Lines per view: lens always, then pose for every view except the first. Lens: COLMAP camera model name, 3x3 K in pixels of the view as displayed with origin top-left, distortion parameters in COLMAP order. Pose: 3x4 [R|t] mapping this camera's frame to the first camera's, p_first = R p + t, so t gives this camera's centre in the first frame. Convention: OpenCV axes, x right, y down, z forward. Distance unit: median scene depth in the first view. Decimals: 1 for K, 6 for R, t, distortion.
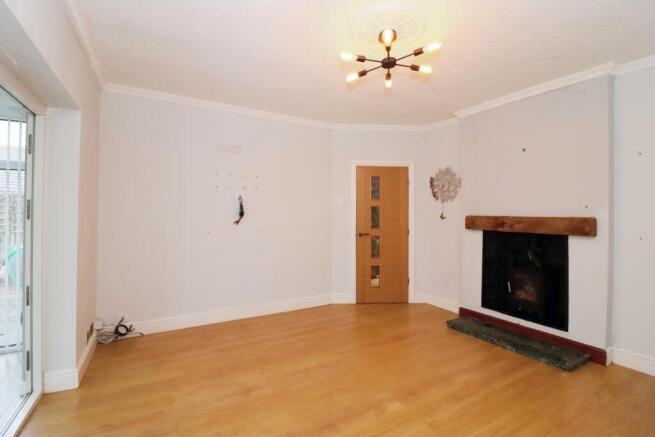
lens RADIAL K [[312.4, 0, 327.3], [0, 312.4, 214.8], [0, 0, 1]] dist [-0.020846, -0.000333]
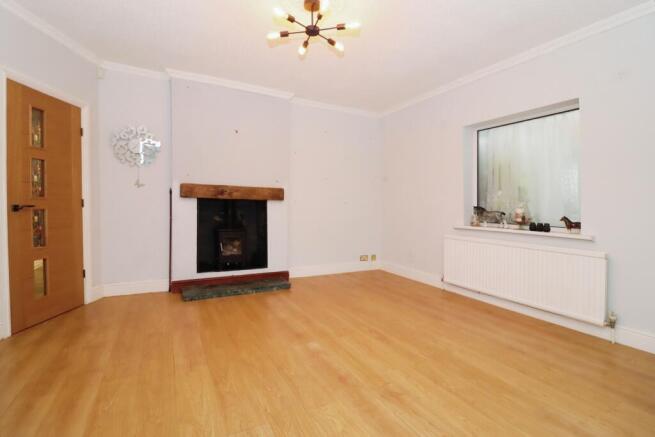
lens RADIAL K [[312.4, 0, 327.3], [0, 312.4, 214.8], [0, 0, 1]] dist [-0.020846, -0.000333]
pose [[0.007022, -0.033417, 0.999417, -0.565552], [-0.010682, 0.999382, 0.033491, 0.069345], [-0.999918, -0.010911, 0.006661, 0.604928]]
